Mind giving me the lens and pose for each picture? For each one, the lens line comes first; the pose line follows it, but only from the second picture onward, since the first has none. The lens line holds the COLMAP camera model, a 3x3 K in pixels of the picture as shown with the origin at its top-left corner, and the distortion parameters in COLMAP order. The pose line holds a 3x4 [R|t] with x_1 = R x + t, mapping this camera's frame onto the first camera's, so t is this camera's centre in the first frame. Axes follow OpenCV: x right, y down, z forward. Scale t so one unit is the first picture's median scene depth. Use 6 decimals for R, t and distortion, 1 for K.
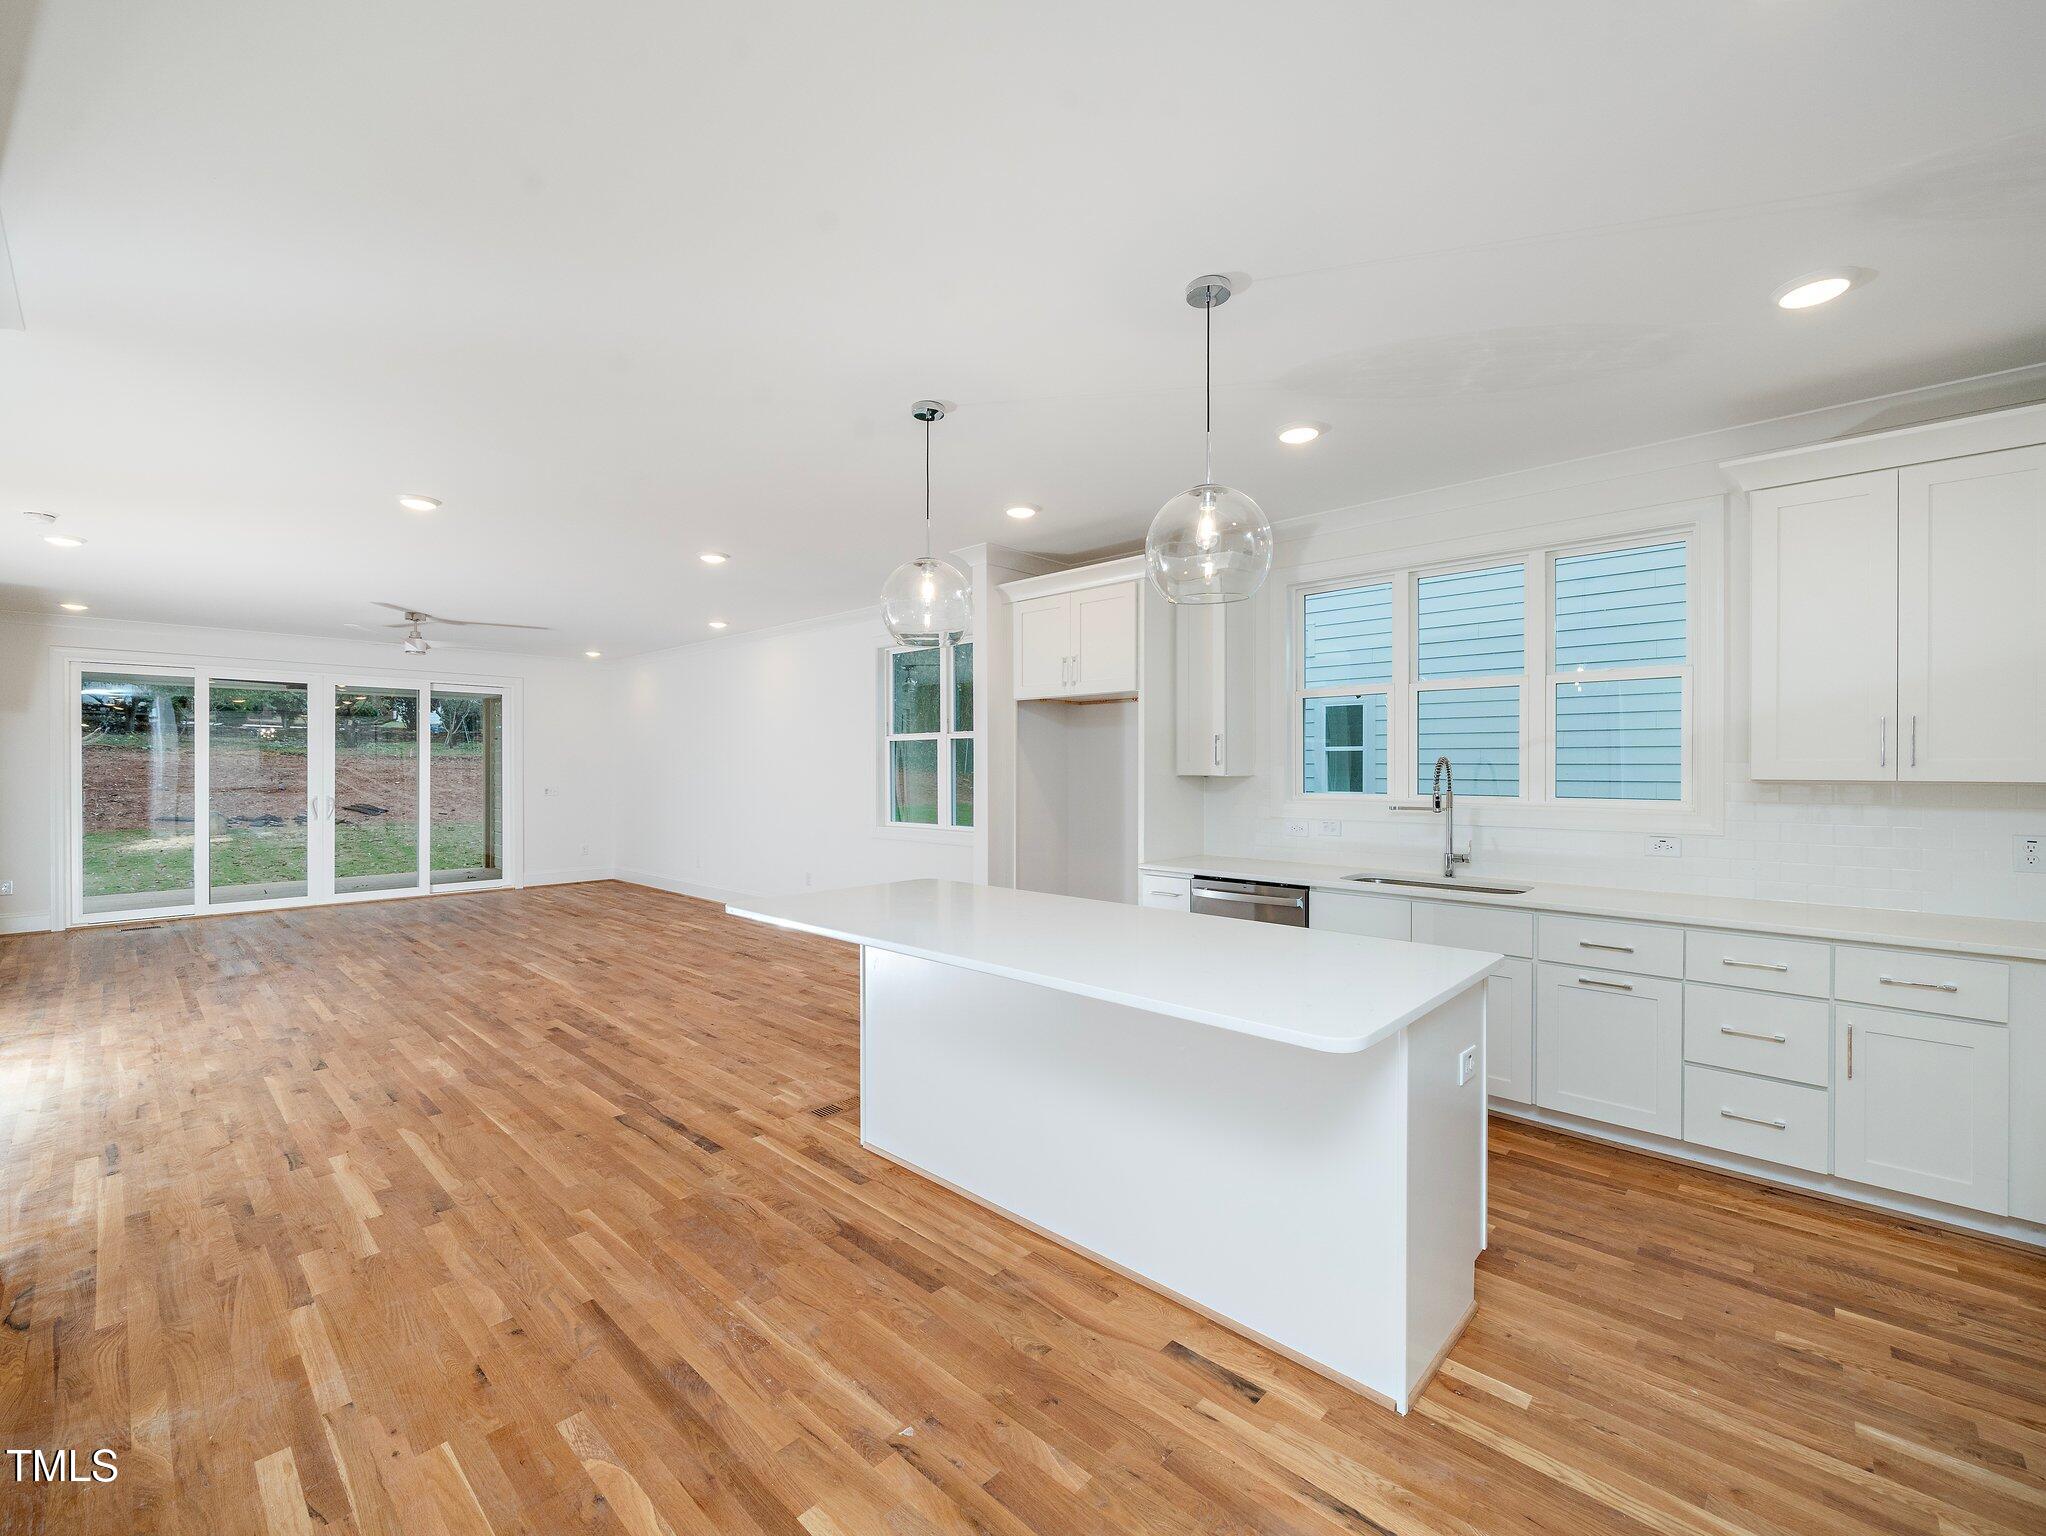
lens RADIAL K [[893.3, 0, 1033.2], [0, 893.3, 765.9], [0, 0, 1]] dist [-0.004300, -0.000223]
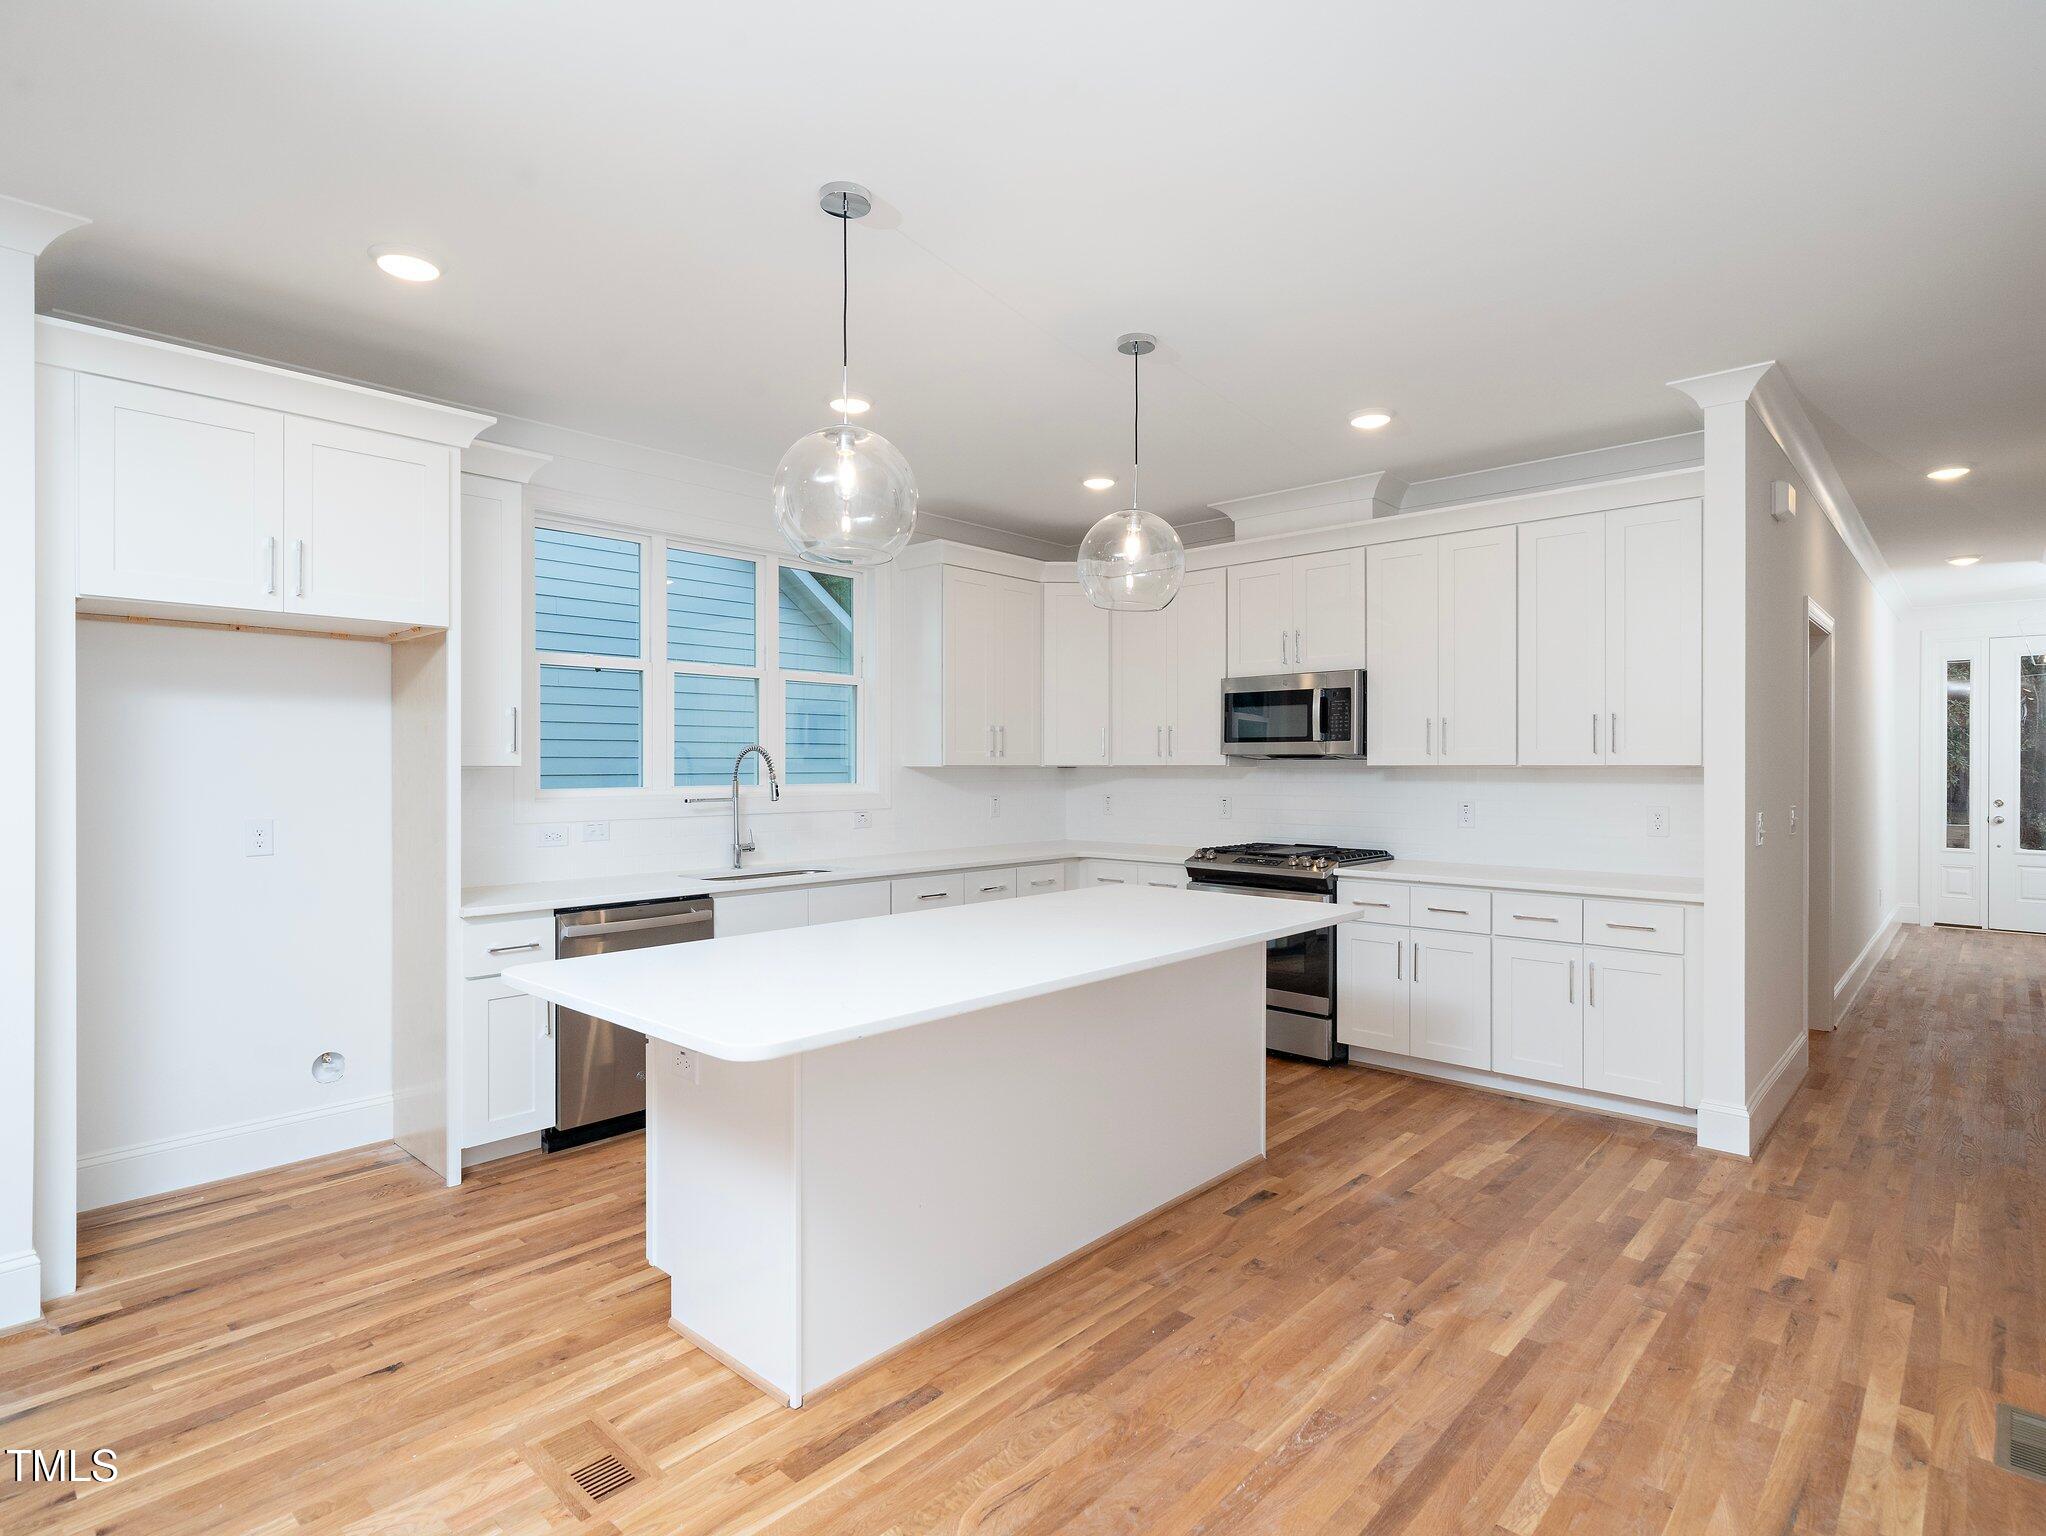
lens RADIAL K [[1091.8, 0, 1028.9], [0, 1091.8, 769.8], [0, 0, 1]] dist [0.006762, 0.000597]
pose [[-0.041175, -0.004731, 0.999141, -1.318993], [-0.004714, 0.999979, 0.004541, 0.017182], [-0.999141, -0.004523, -0.041196, 1.297029]]
